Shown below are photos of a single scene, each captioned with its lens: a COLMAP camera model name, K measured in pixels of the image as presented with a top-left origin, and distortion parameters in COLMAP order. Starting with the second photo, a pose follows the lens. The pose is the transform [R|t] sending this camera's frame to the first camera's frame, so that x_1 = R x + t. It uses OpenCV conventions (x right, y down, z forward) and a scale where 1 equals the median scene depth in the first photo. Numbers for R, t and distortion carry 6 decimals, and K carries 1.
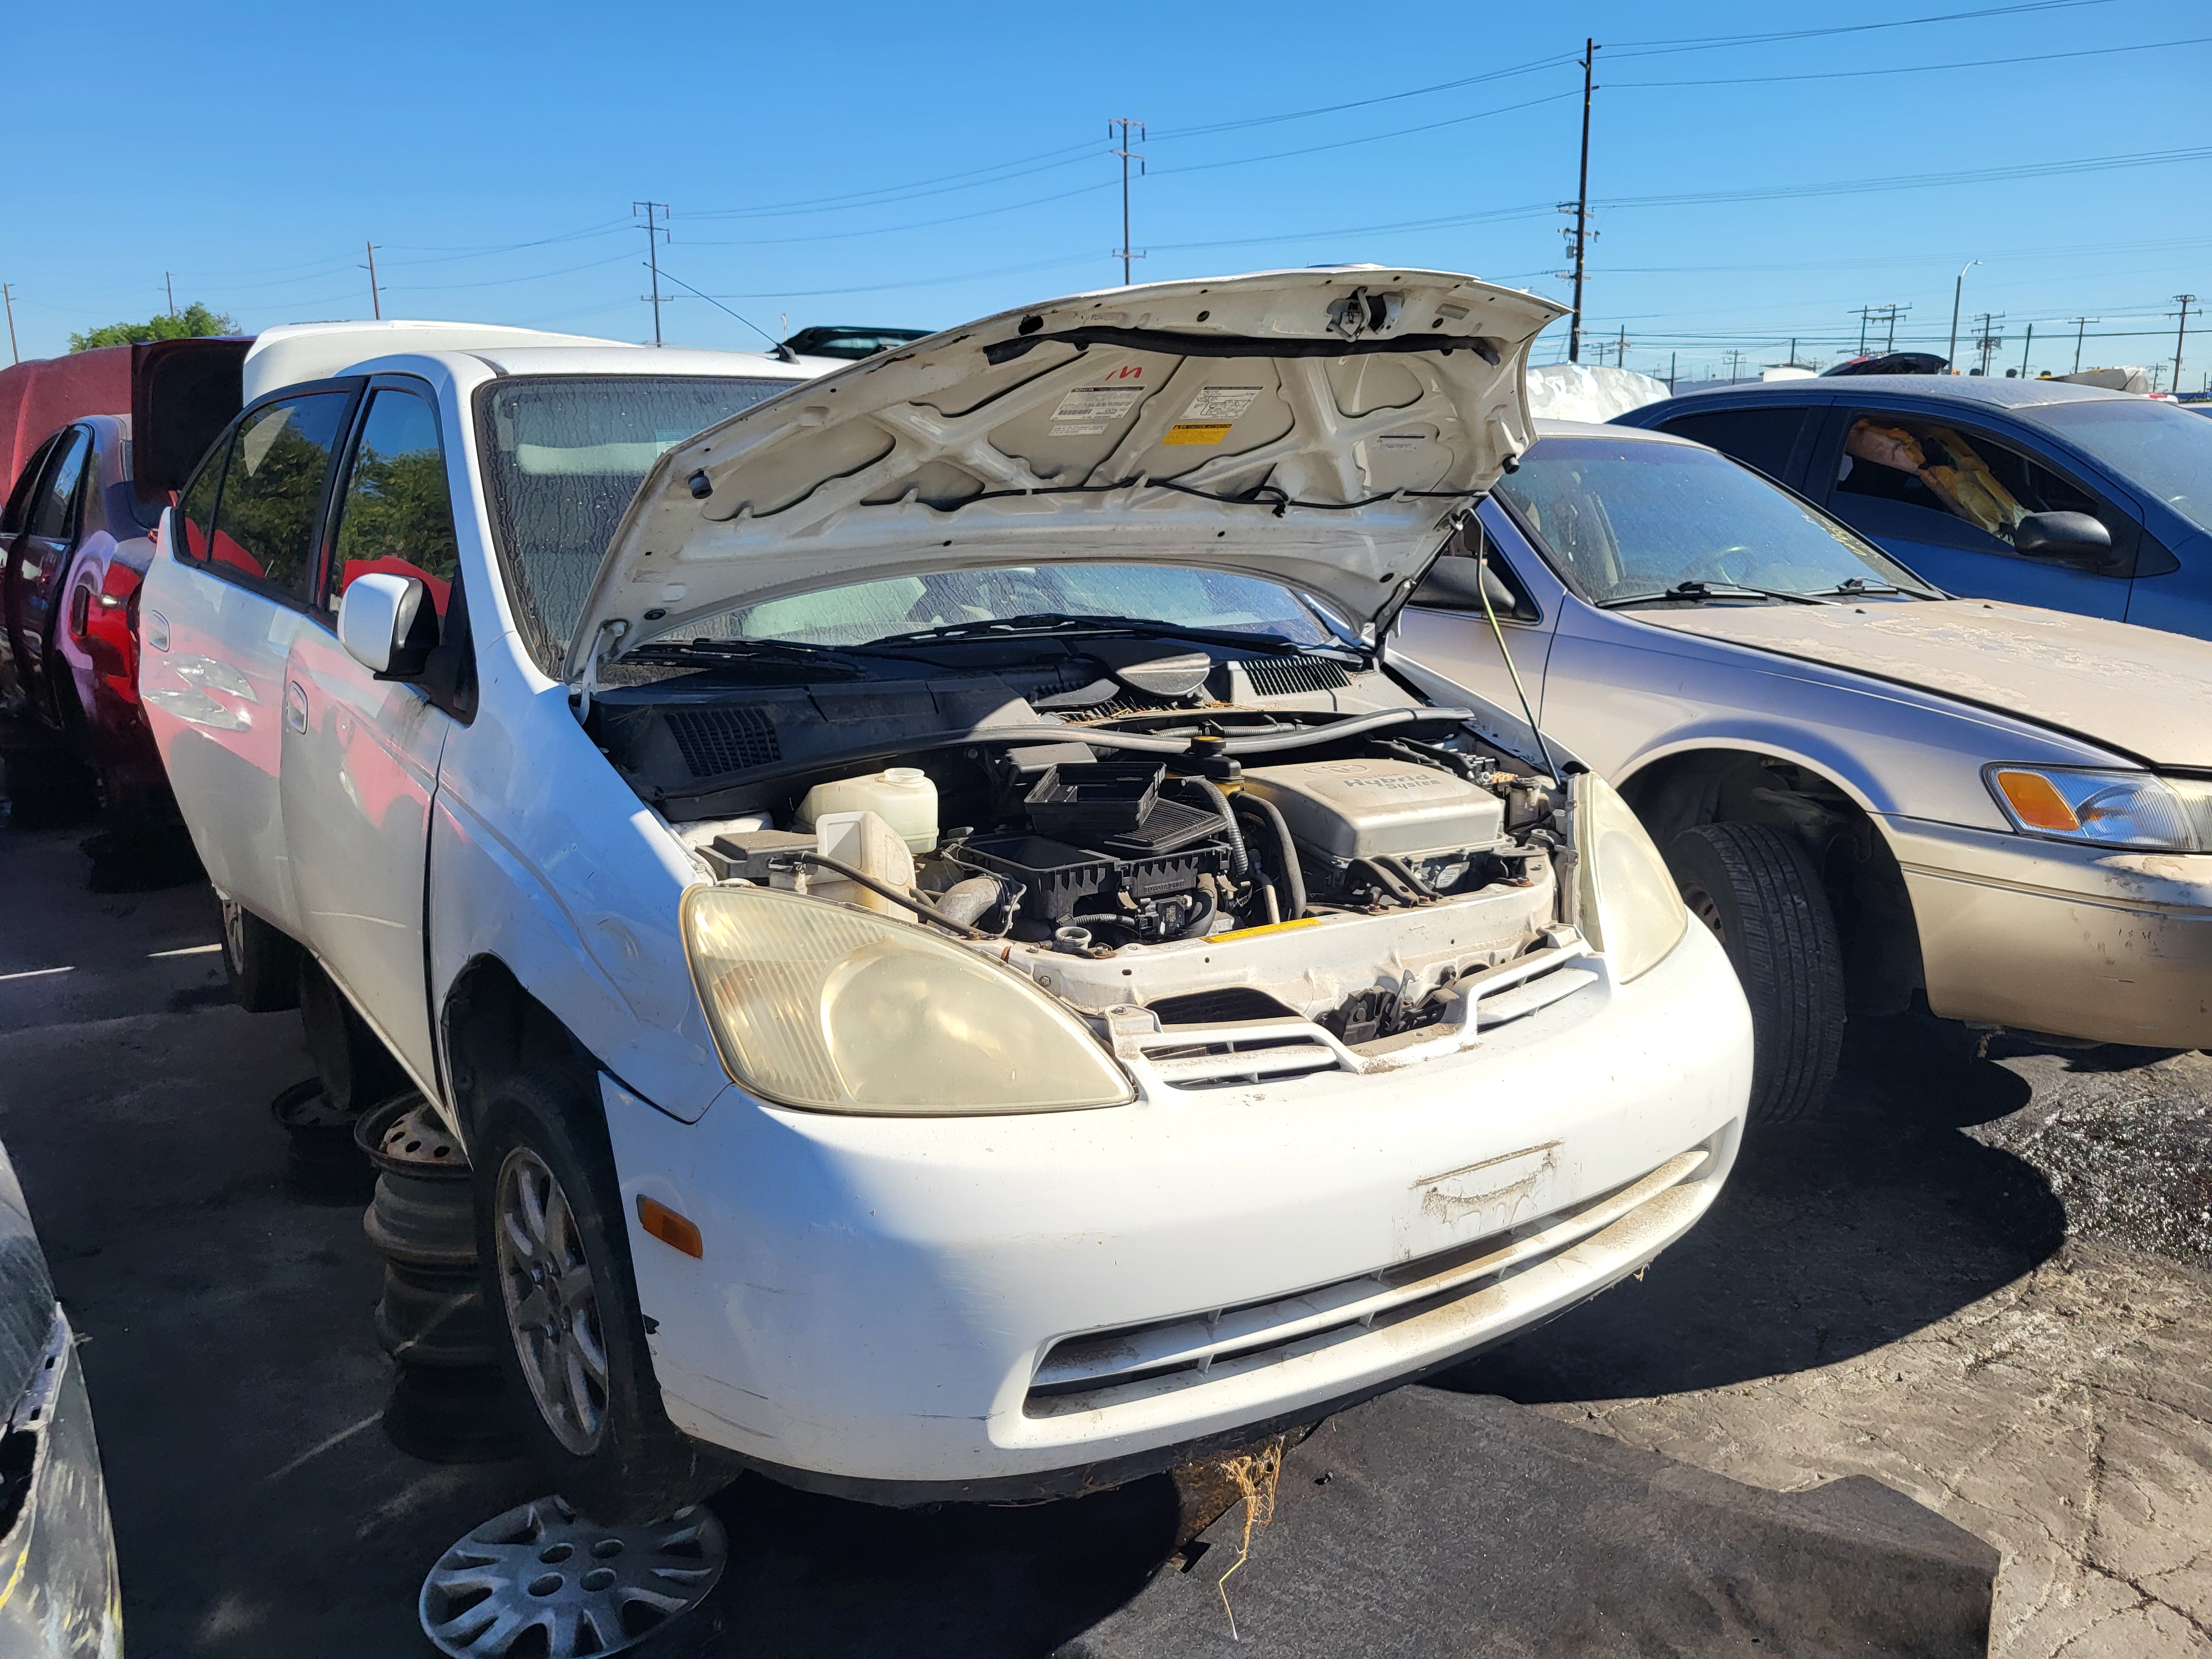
lens RADIAL K [[1677.3, 0, 1095.9], [0, 1677.3, 838.0], [0, 0, 1]] dist [0.035635, -0.011744]
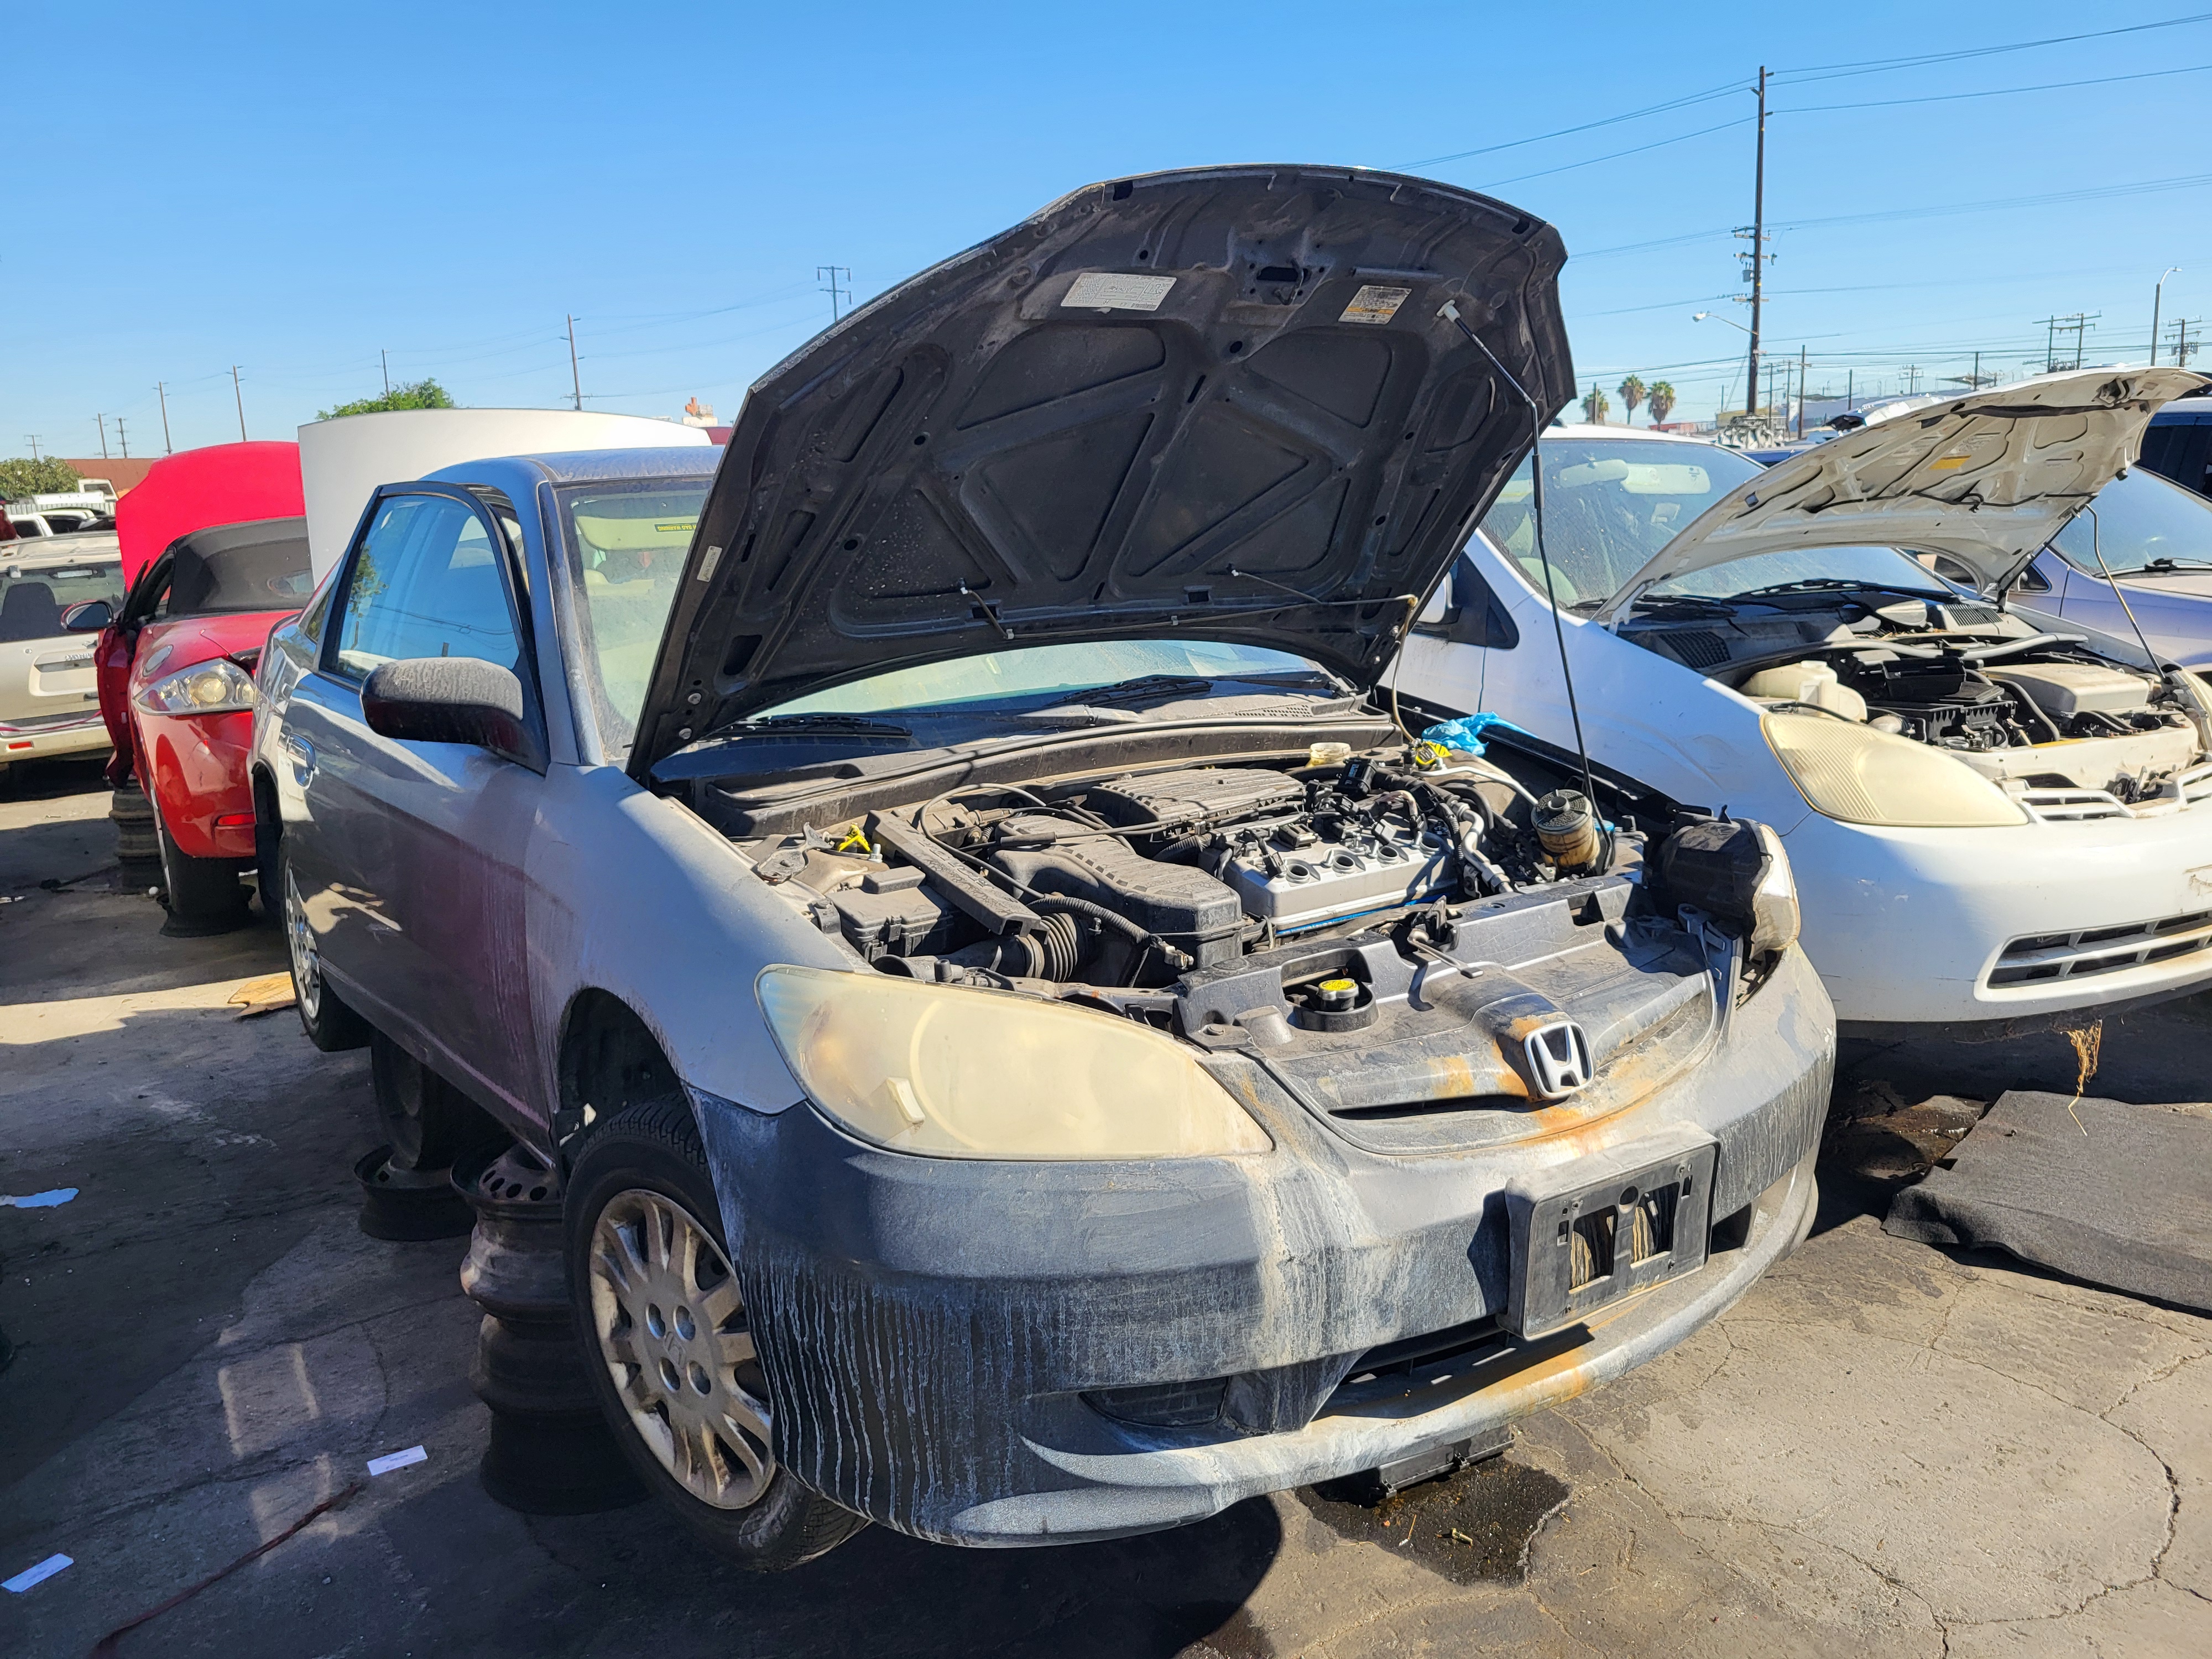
lens RADIAL K [[1677.3, 0, 1119.7], [0, 1677.3, 805.4], [0, 0, 1]] dist [0.035635, -0.011744]
pose [[0.996656, -0.016818, -0.079968, -0.578585], [0.013537, 0.999051, -0.041390, 0.141644], [0.080588, 0.040169, 0.995938, -0.651097]]
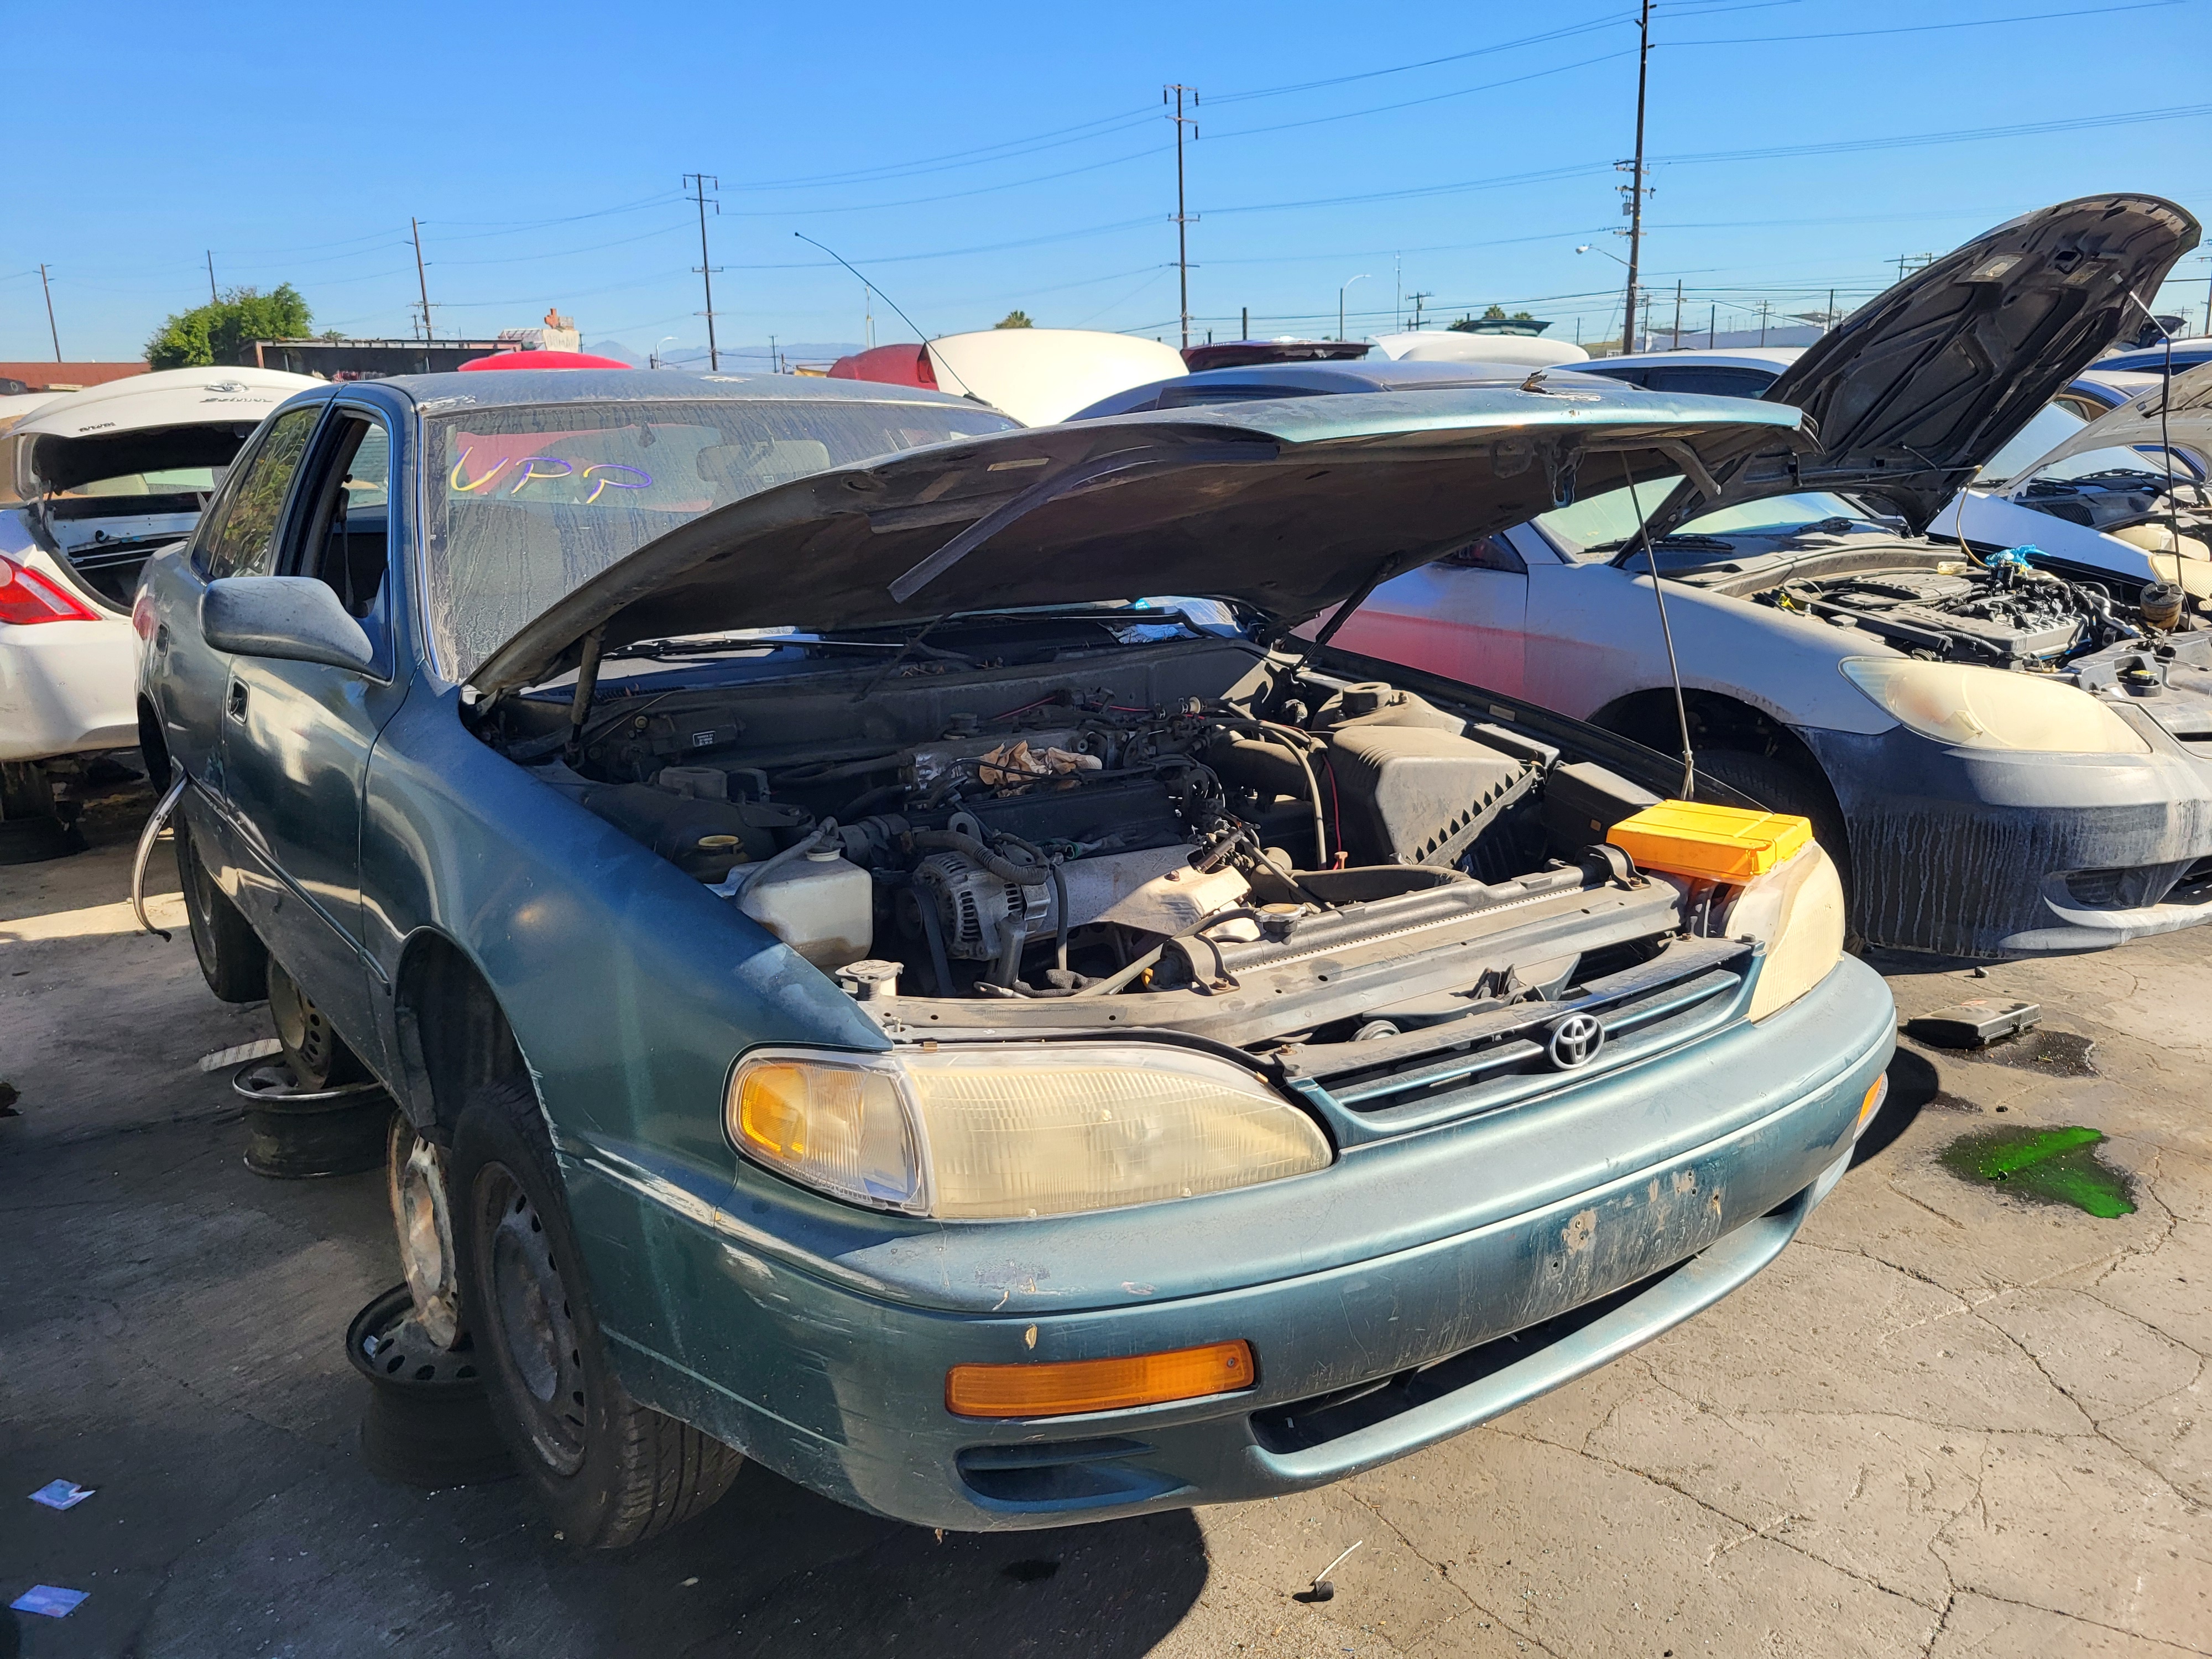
lens RADIAL K [[1677.3, 0, 1105.7], [0, 1677.3, 833.6], [0, 0, 1]] dist [0.035635, -0.011744]
pose [[0.999855, -0.016448, -0.004405, -1.376579], [0.016527, 0.999692, 0.018511, 0.284469], [0.004099, -0.018581, 0.999819, -1.246465]]
